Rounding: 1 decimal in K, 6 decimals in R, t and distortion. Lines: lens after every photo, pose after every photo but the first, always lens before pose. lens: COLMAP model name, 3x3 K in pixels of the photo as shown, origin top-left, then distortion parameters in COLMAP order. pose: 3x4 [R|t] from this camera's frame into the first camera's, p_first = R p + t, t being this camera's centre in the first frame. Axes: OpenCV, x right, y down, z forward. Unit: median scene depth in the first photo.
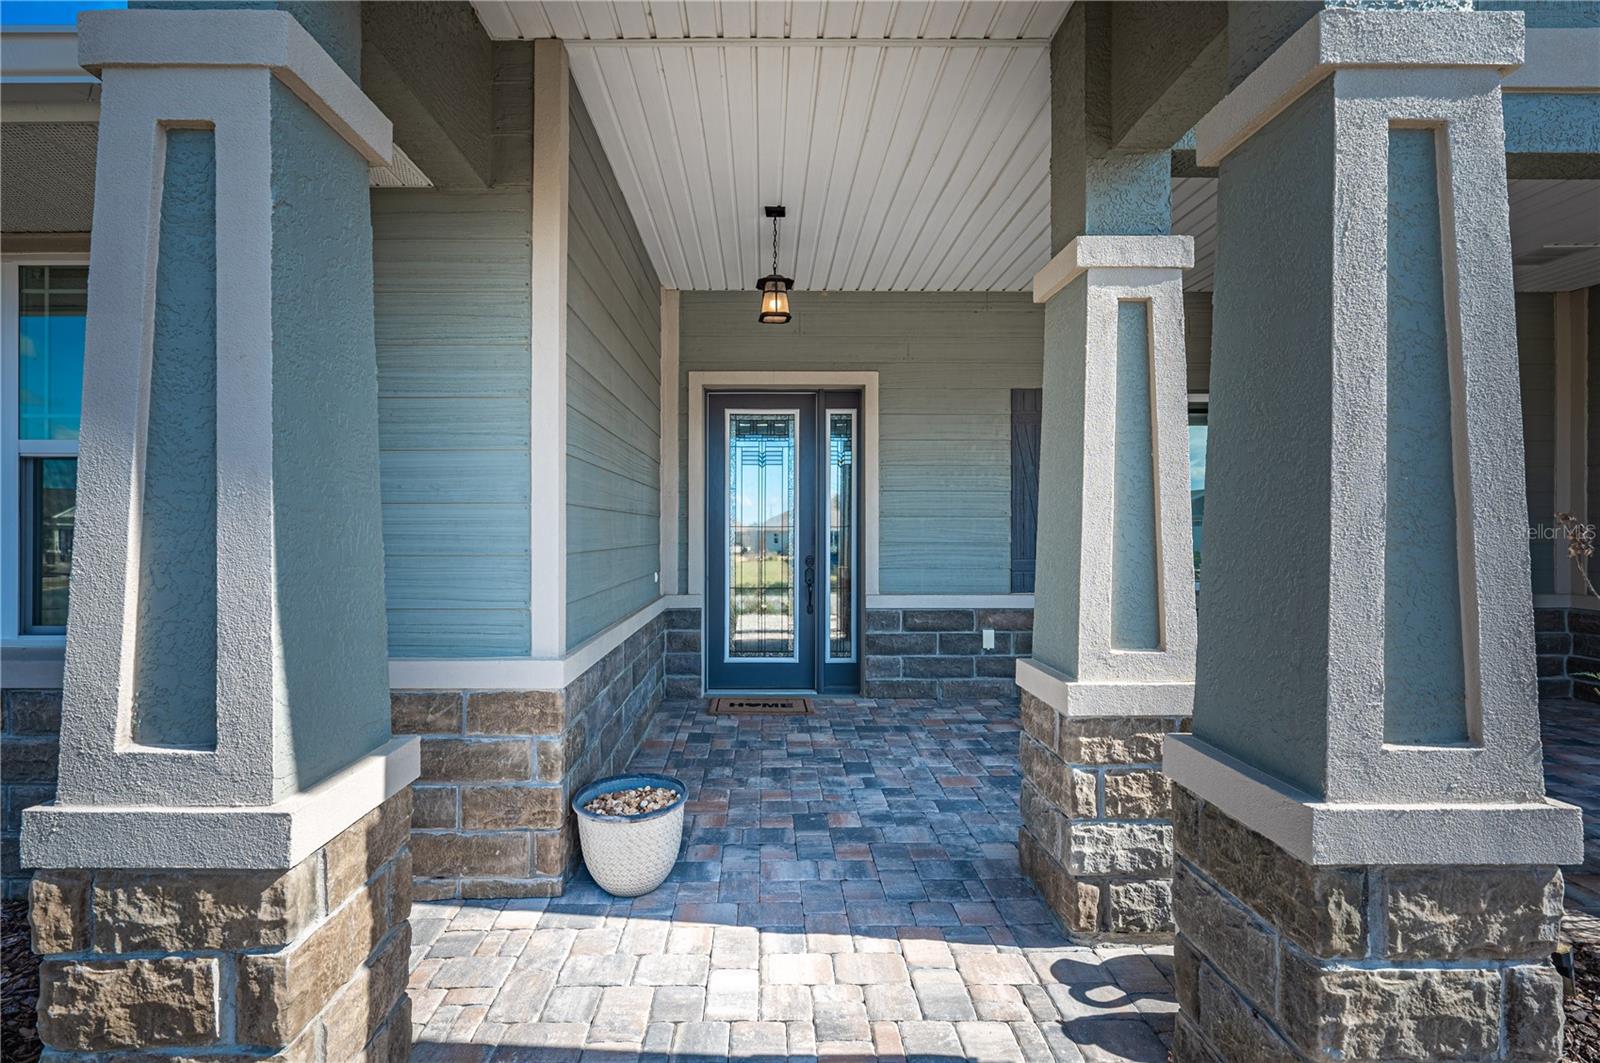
lens RADIAL K [[638.4, 0, 735.3], [0, 638.4, 526.2], [0, 0, 1]] dist [-0.000319, -0.000034]
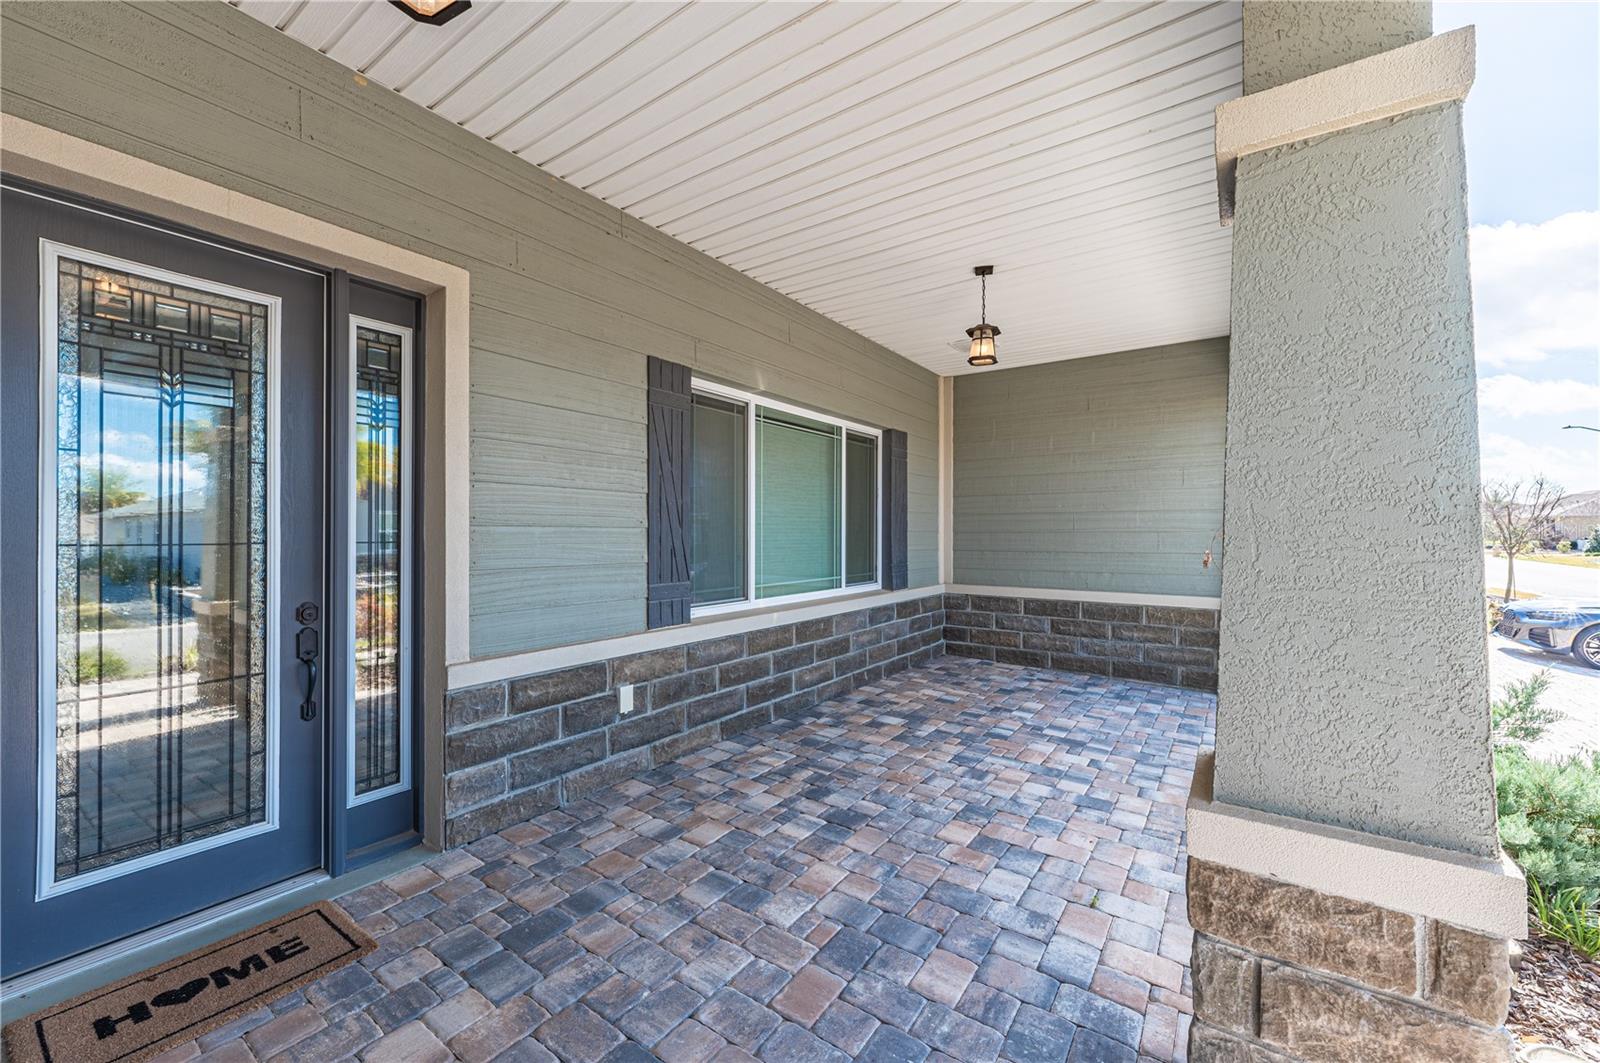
lens RADIAL K [[638.4, 0, 810.6], [0, 638.4, 533.7], [0, 0, 1]] dist [-0.000319, -0.000034]
pose [[0.560408, 0.000680, 0.828216, -0.077965], [-0.002777, 0.999996, 0.001058, -0.008724], [-0.828212, -0.002893, 0.560408, 0.426523]]
